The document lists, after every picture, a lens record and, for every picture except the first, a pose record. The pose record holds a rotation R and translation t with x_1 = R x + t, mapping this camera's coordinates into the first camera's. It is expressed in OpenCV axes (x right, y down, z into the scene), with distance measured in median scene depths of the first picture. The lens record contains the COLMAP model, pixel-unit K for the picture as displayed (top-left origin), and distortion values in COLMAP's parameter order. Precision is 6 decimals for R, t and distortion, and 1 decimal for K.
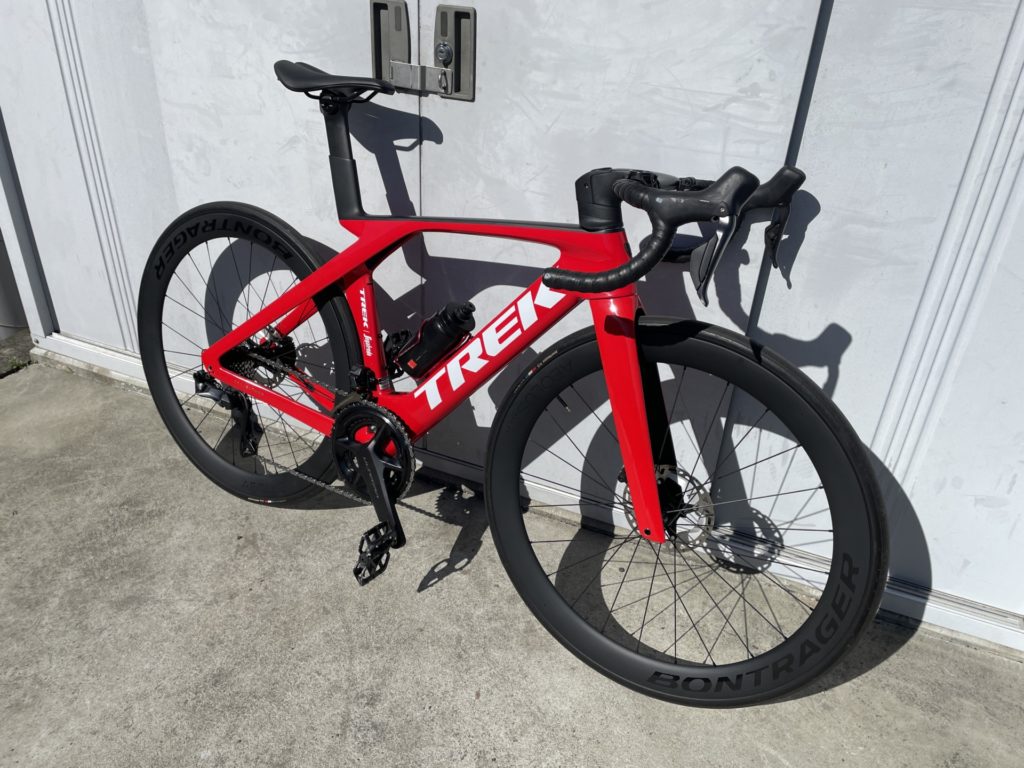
lens RADIAL K [[771.6, 0, 512.8], [0, 771.6, 387.1], [0, 0, 1]] dist [0.064249, -0.091702]
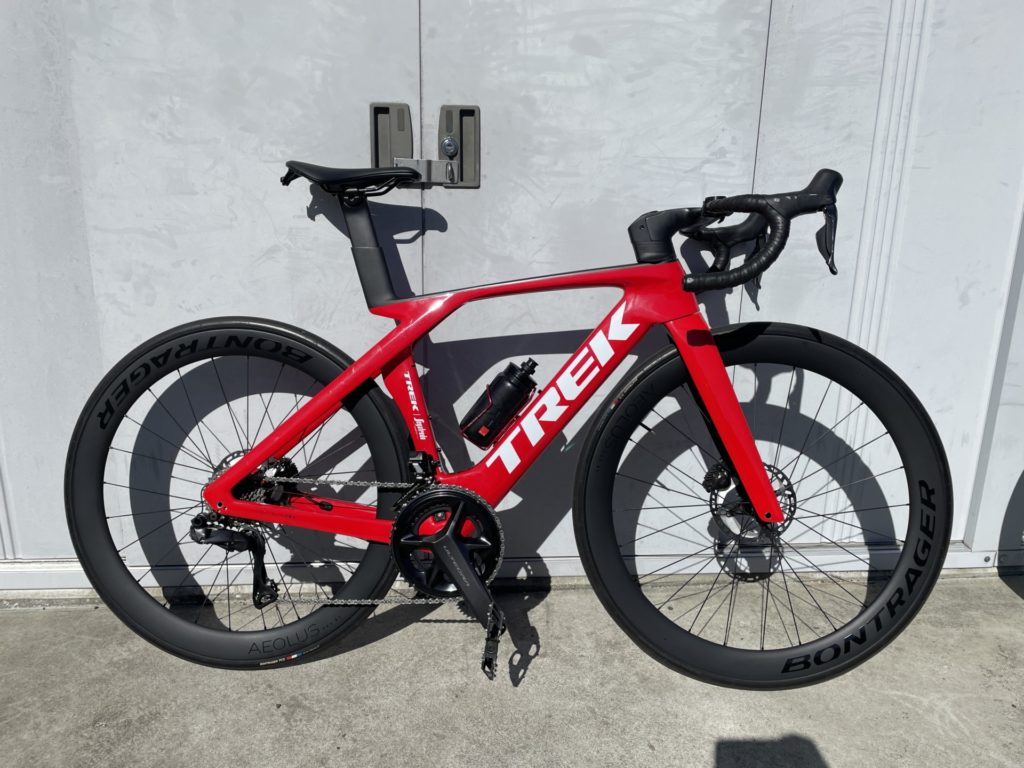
lens RADIAL K [[771.6, 0, 504.6], [0, 771.6, 386.4], [0, 0, 1]] dist [0.064249, -0.091702]
pose [[0.886811, -0.156604, 0.434789, -0.514329], [0.260860, 0.946246, -0.191236, 0.108910], [-0.381469, 0.283009, 0.879993, 0.104703]]
